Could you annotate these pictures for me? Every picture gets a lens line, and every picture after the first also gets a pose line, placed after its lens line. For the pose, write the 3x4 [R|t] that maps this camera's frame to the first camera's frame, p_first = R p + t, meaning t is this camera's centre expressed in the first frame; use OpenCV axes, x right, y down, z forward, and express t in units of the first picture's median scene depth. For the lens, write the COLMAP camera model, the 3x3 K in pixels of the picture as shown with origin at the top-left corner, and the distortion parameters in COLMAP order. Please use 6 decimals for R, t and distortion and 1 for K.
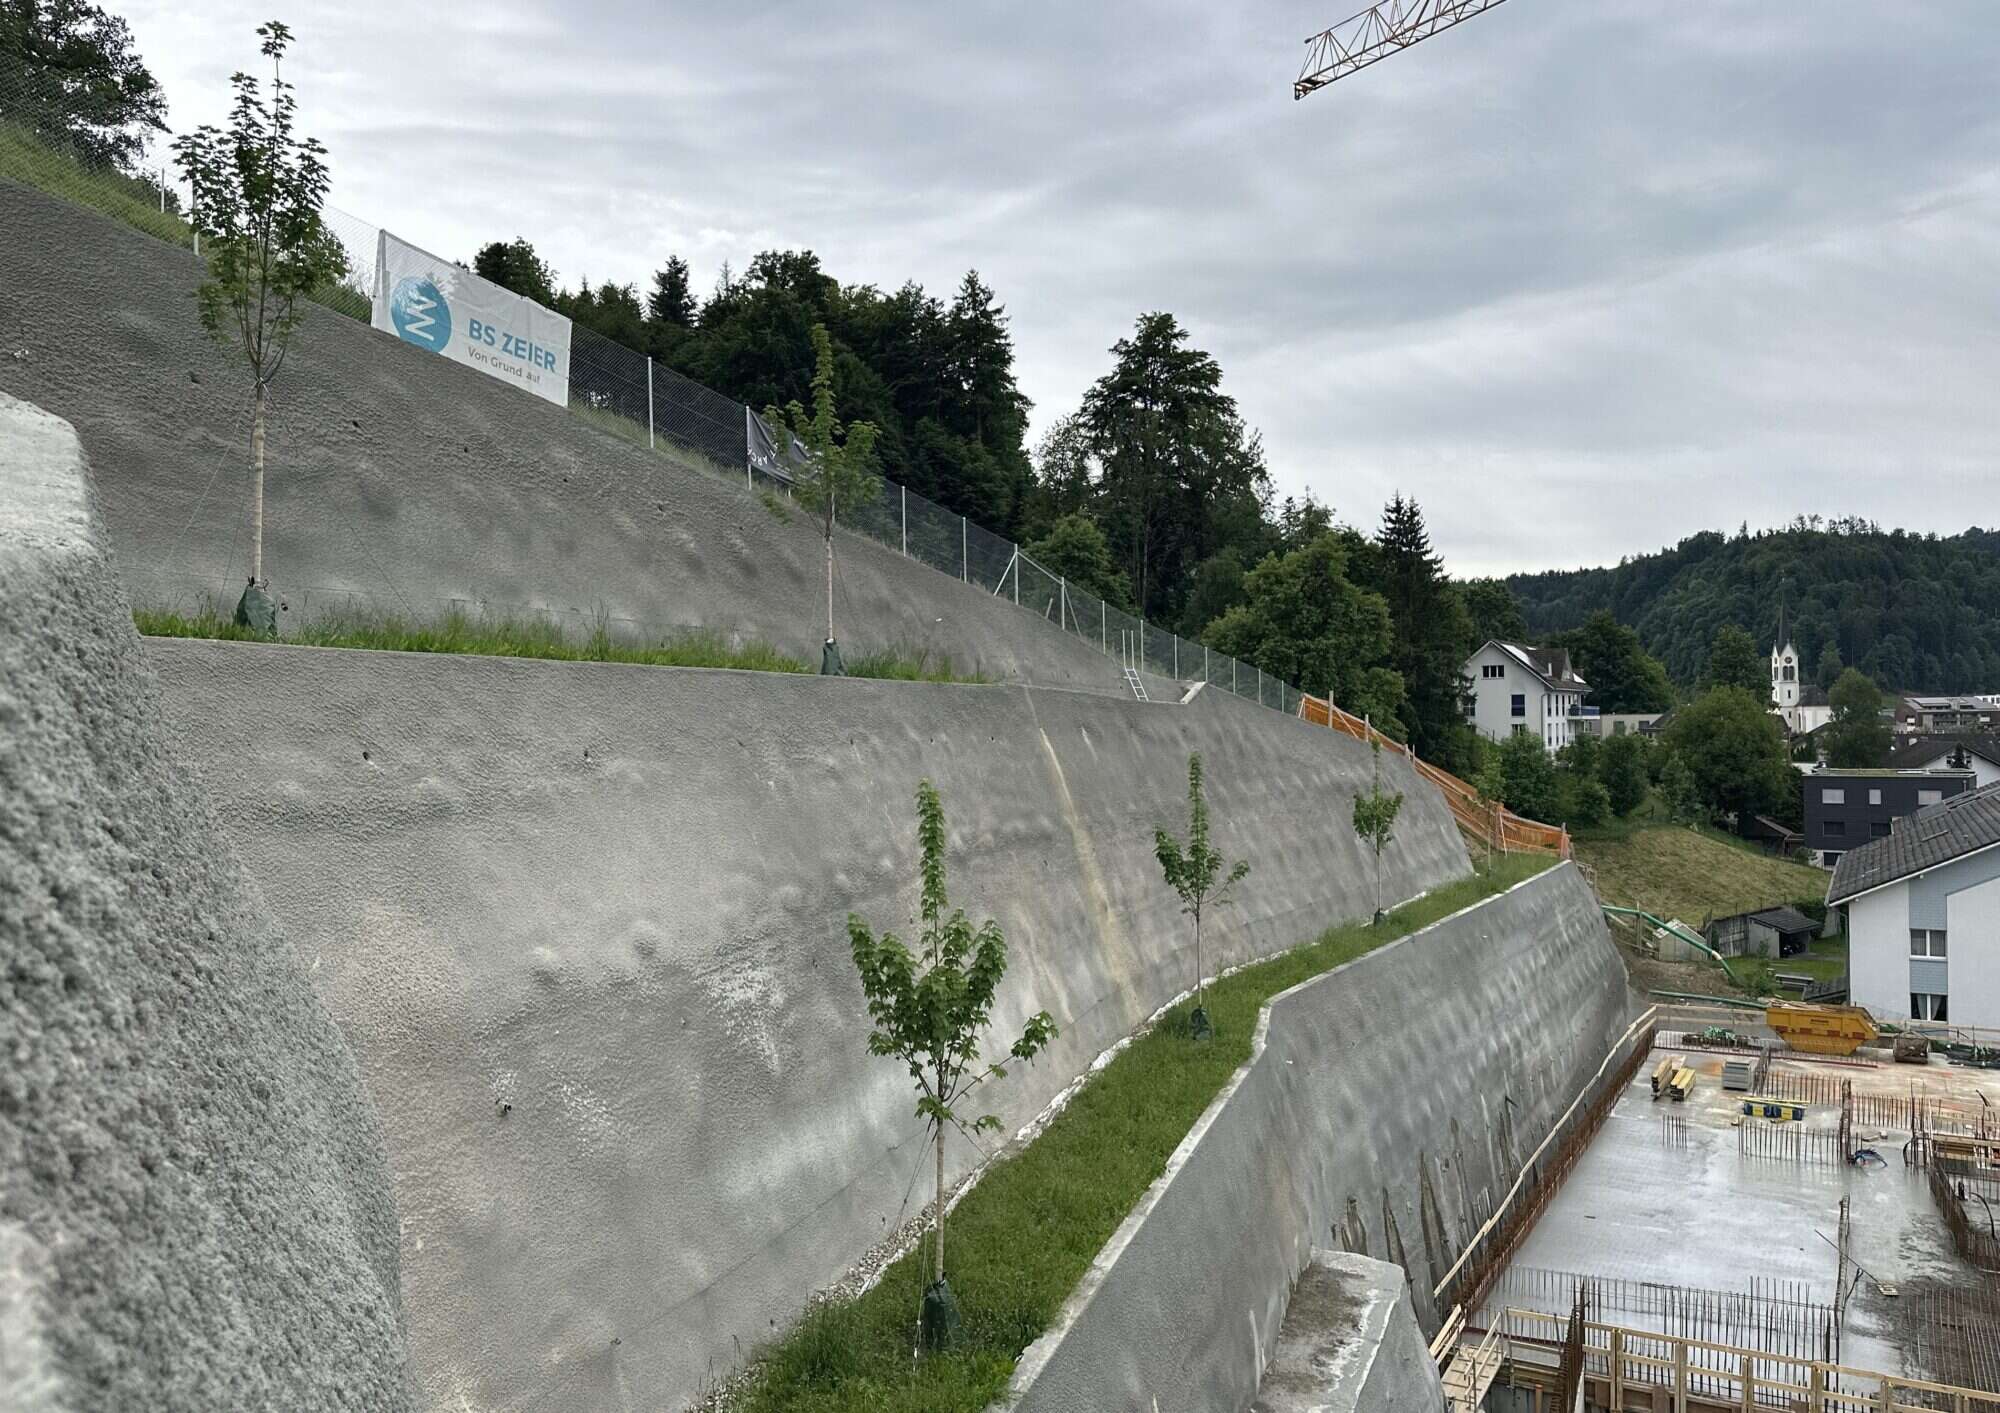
lens RADIAL K [[1456.4, 0, 1002.2], [0, 1456.4, 739.7], [0, 0, 1]] dist [0.098272, -0.146381]
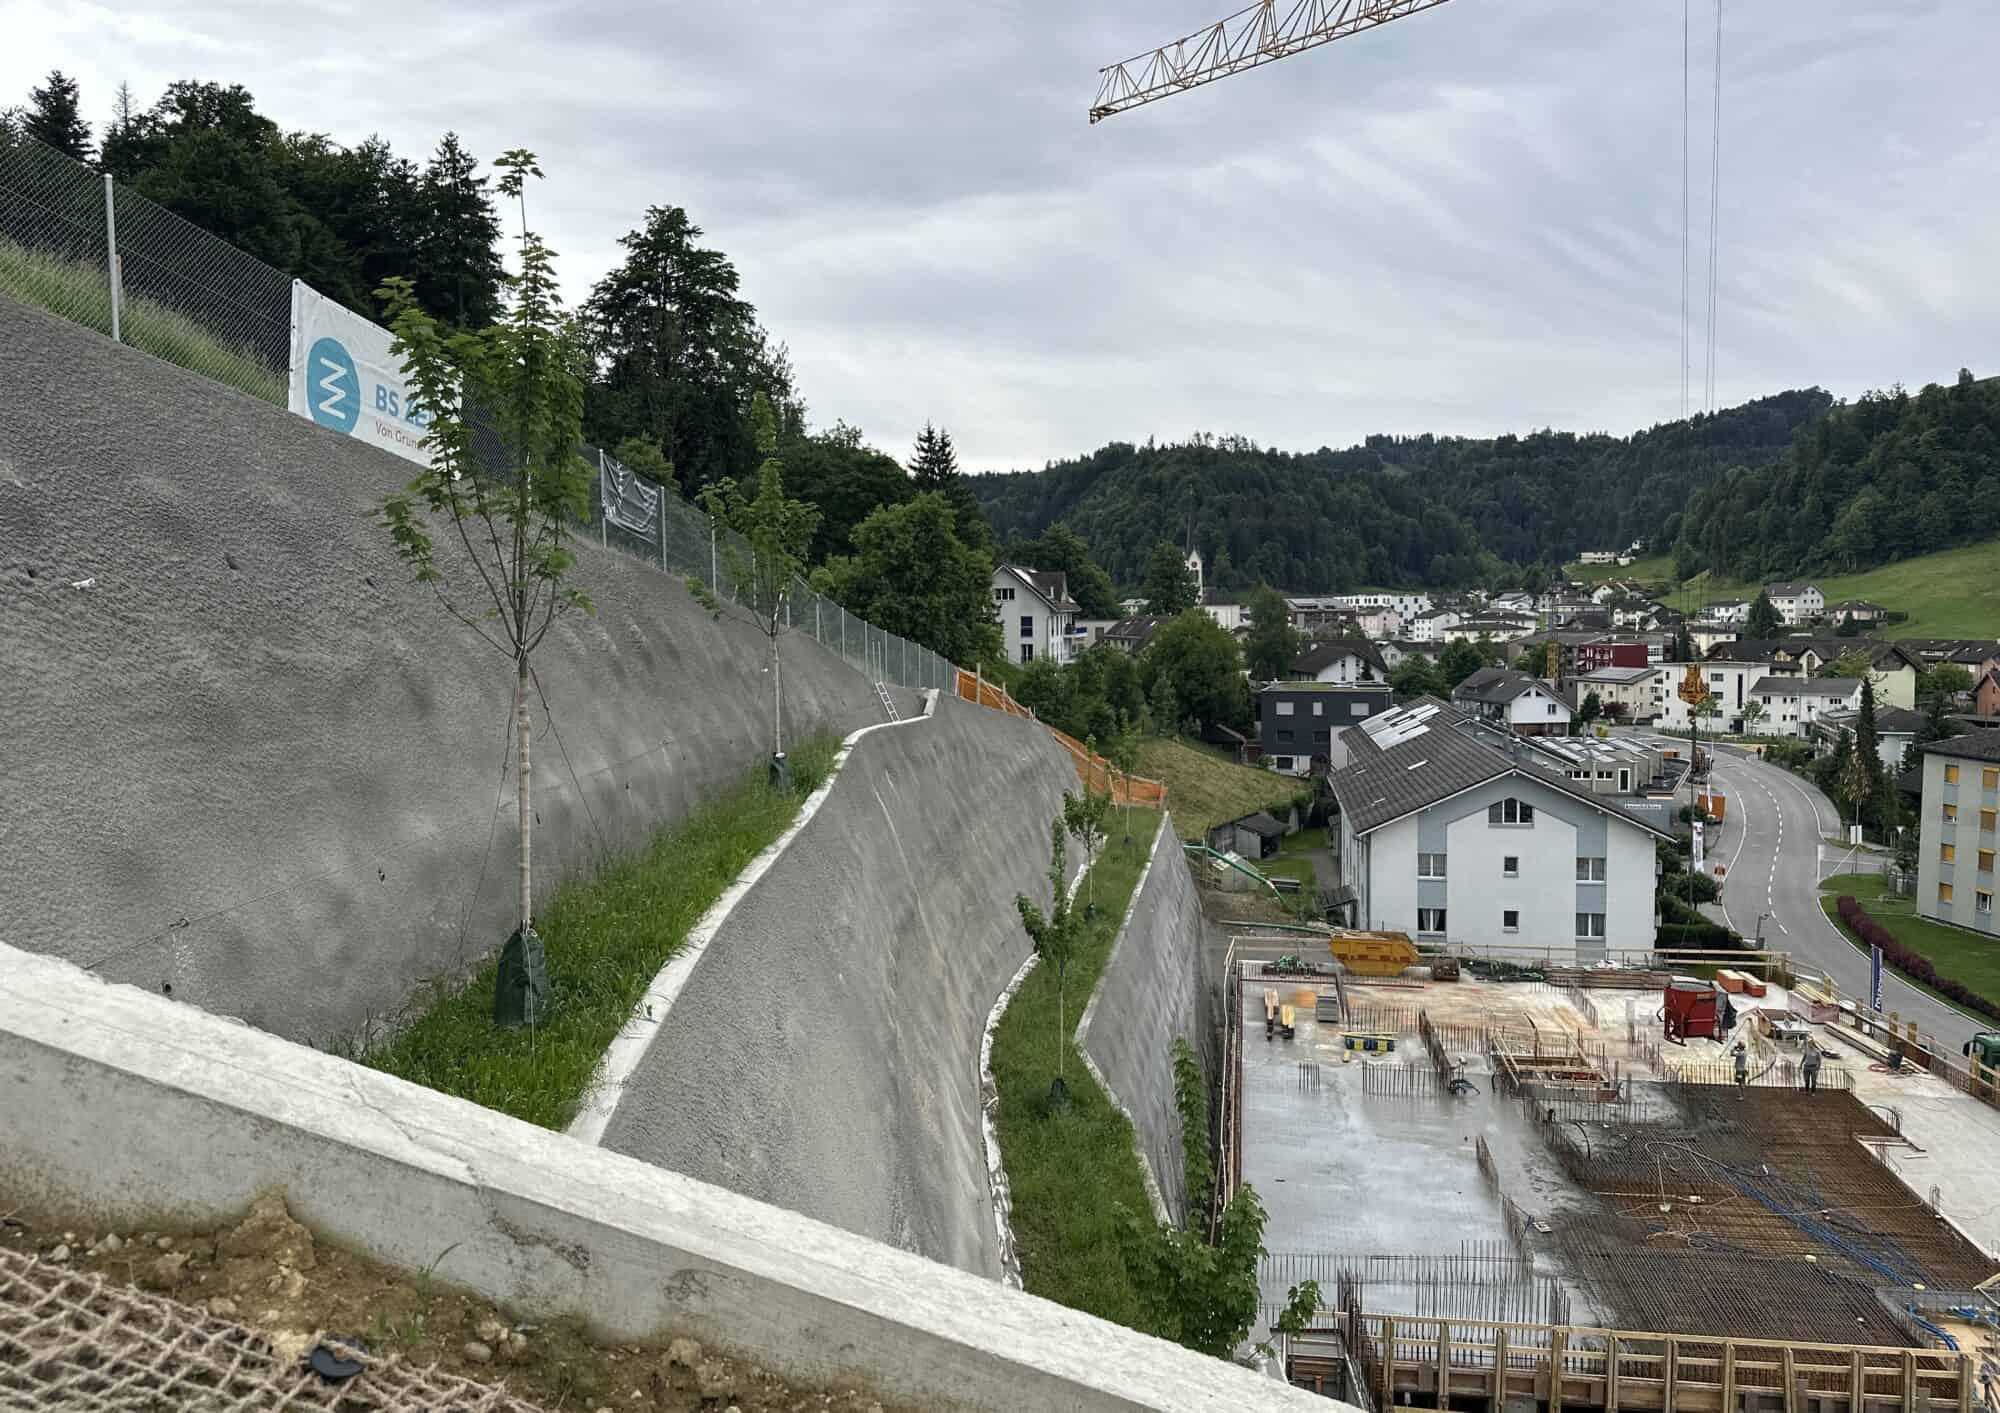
lens RADIAL K [[1460.7, 0, 1000.0], [0, 1460.7, 706.5], [0, 0, 1]] dist [0.109938, -0.190282]
pose [[0.933741, -0.017831, 0.357506, -0.046818], [-0.001064, 0.998616, 0.052586, -0.021637], [-0.357949, -0.049482, 0.932429, 0.021212]]
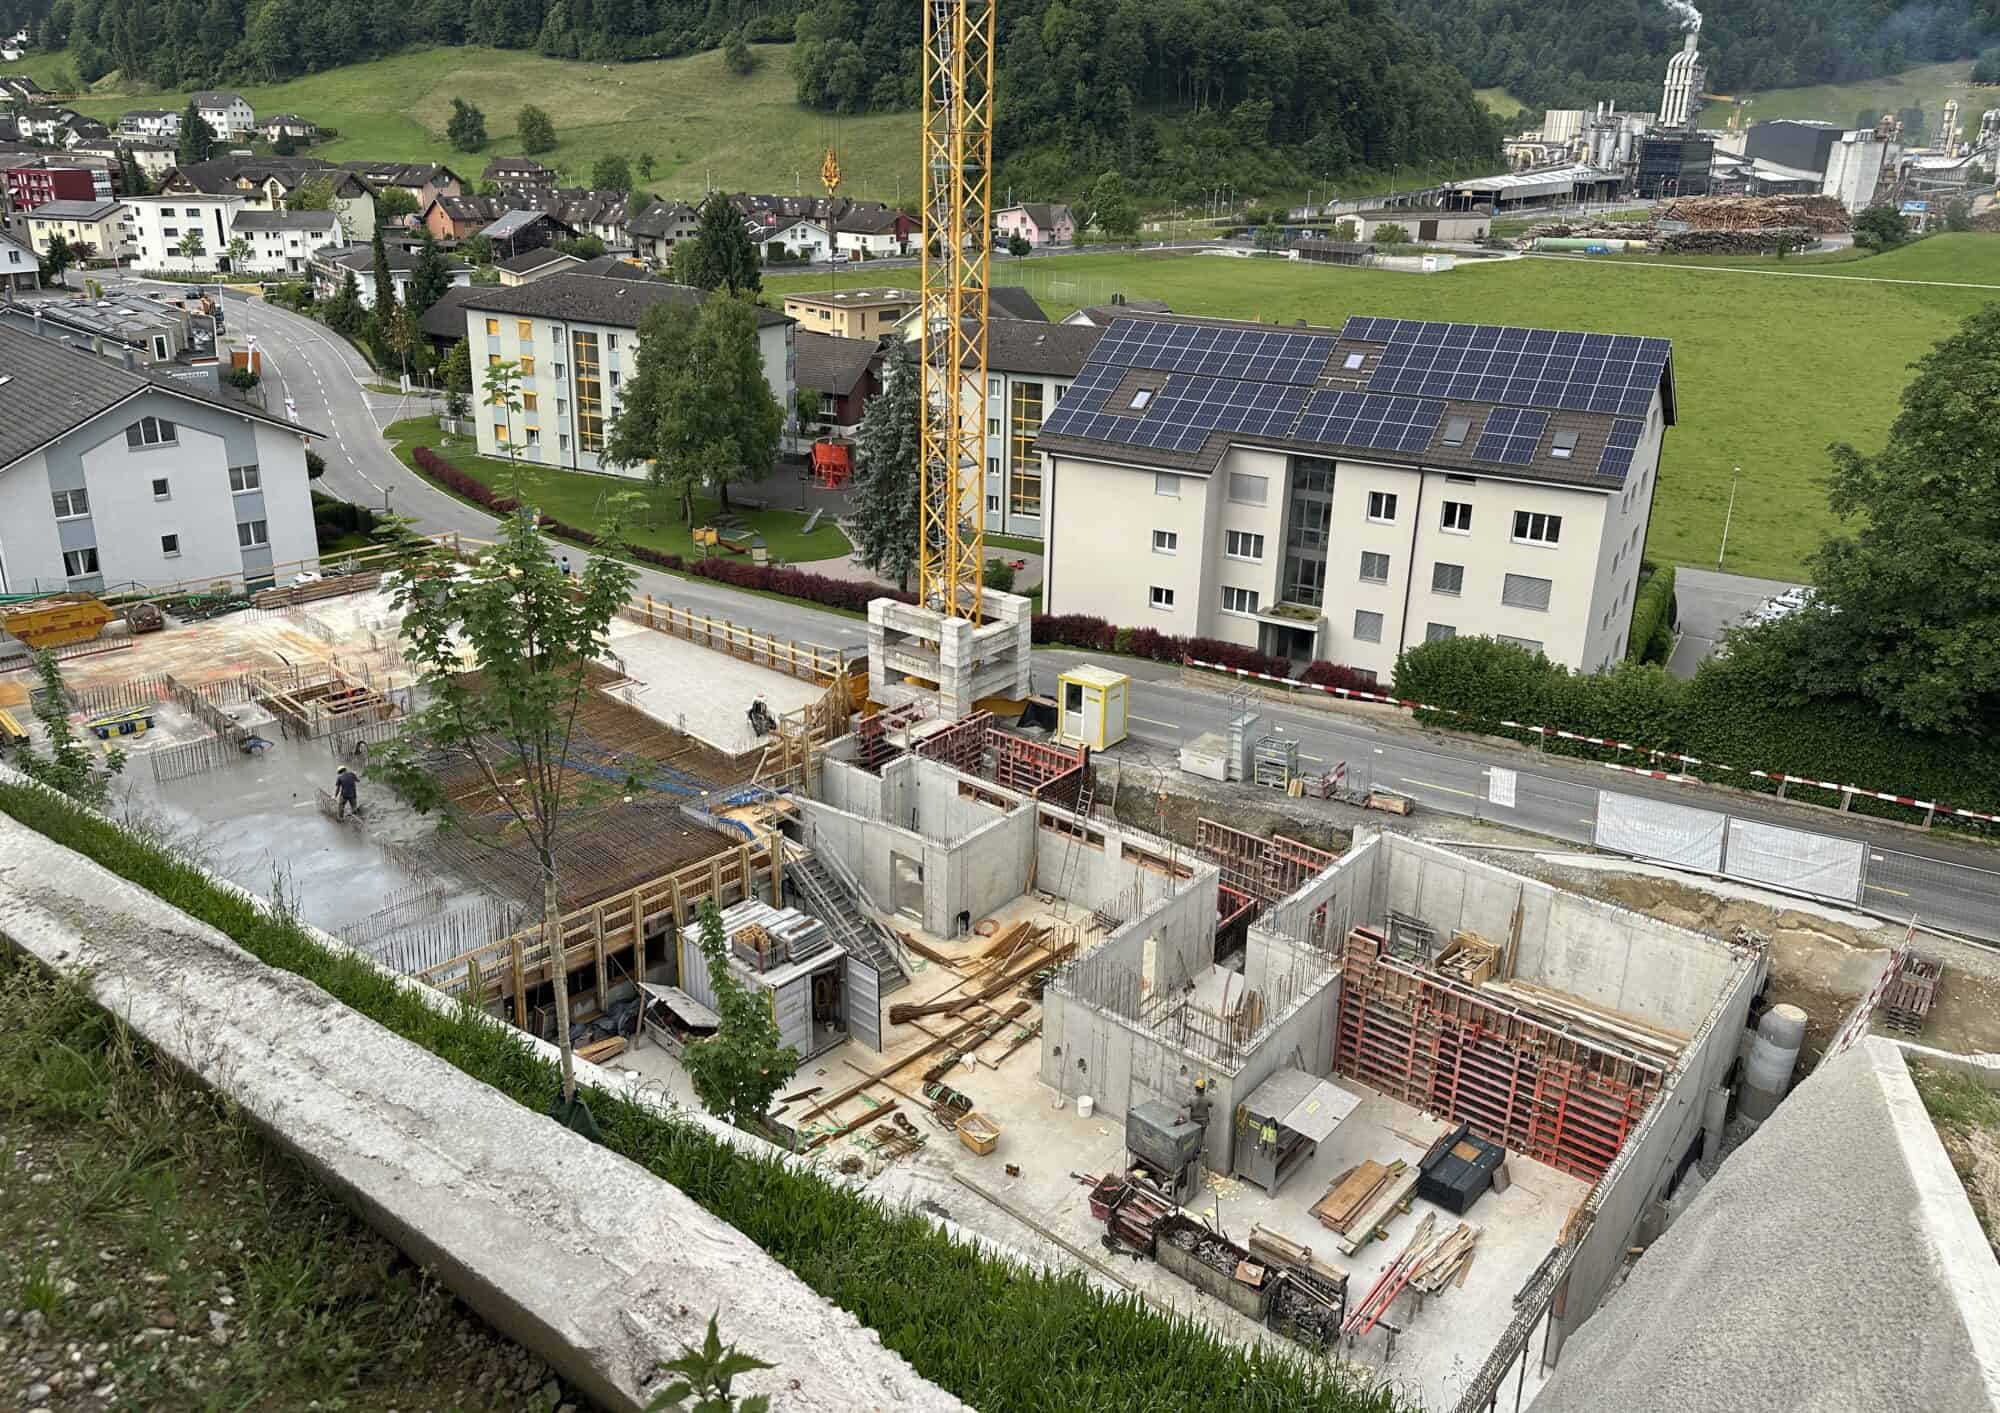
lens RADIAL K [[1454.0, 0, 1002.7], [0, 1454.0, 637.1], [0, 0, 1]] dist [0.147835, -0.243571]
pose [[0.241859, -0.301811, 0.922179, -0.094493], [-0.013344, 0.949270, 0.314178, -0.050242], [-0.970220, -0.088292, 0.225562, 0.054921]]
